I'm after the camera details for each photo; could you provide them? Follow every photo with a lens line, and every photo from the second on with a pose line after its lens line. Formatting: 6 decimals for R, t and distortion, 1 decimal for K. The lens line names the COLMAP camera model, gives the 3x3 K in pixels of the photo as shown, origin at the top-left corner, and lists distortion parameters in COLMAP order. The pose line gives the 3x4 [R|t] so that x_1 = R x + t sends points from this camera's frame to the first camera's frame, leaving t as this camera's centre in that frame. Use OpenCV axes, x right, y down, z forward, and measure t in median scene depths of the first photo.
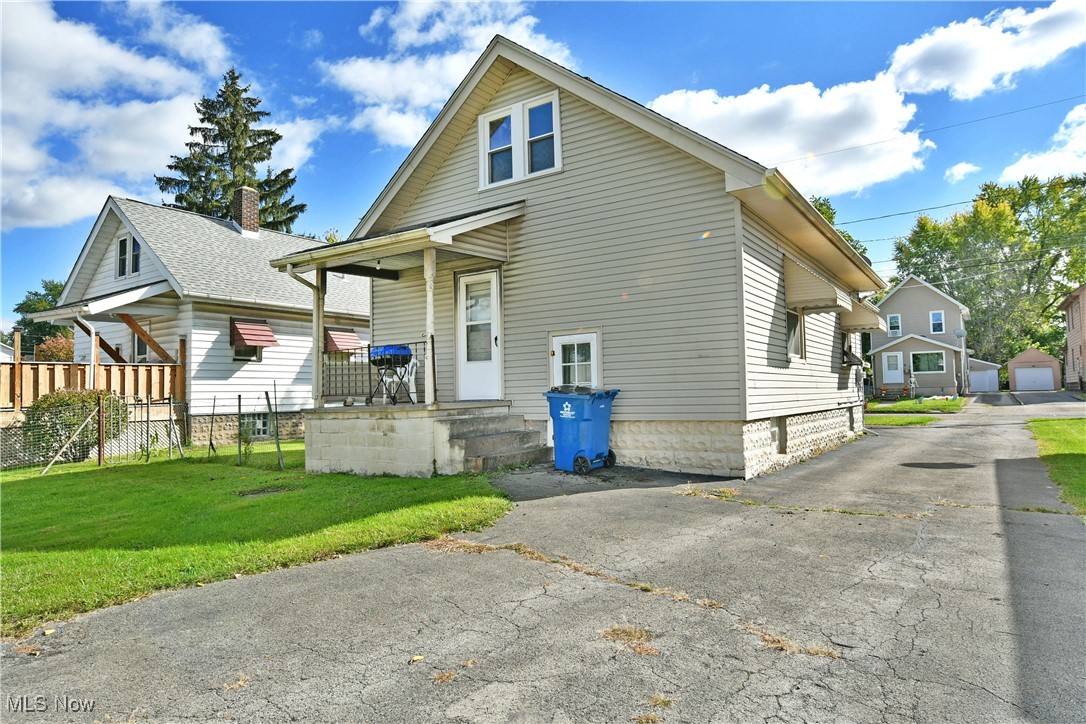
lens RADIAL K [[661.0, 0, 545.3], [0, 661.0, 368.4], [0, 0, 1]] dist [-0.004848, -0.001291]
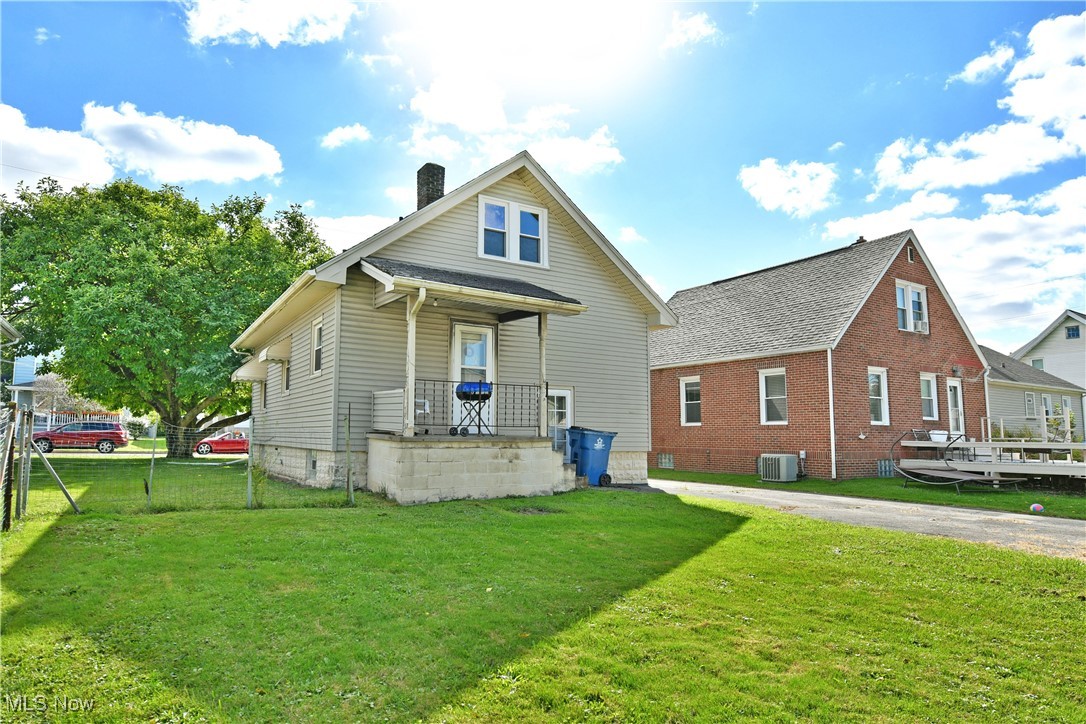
lens RADIAL K [[661.0, 0, 545.3], [0, 661.0, 368.4], [0, 0, 1]] dist [-0.004848, -0.001291]
pose [[0.415935, 0.121551, 0.901235, -1.253489], [-0.060373, 0.992532, -0.106001, 0.055566], [-0.907388, -0.010320, 0.420167, 0.446844]]
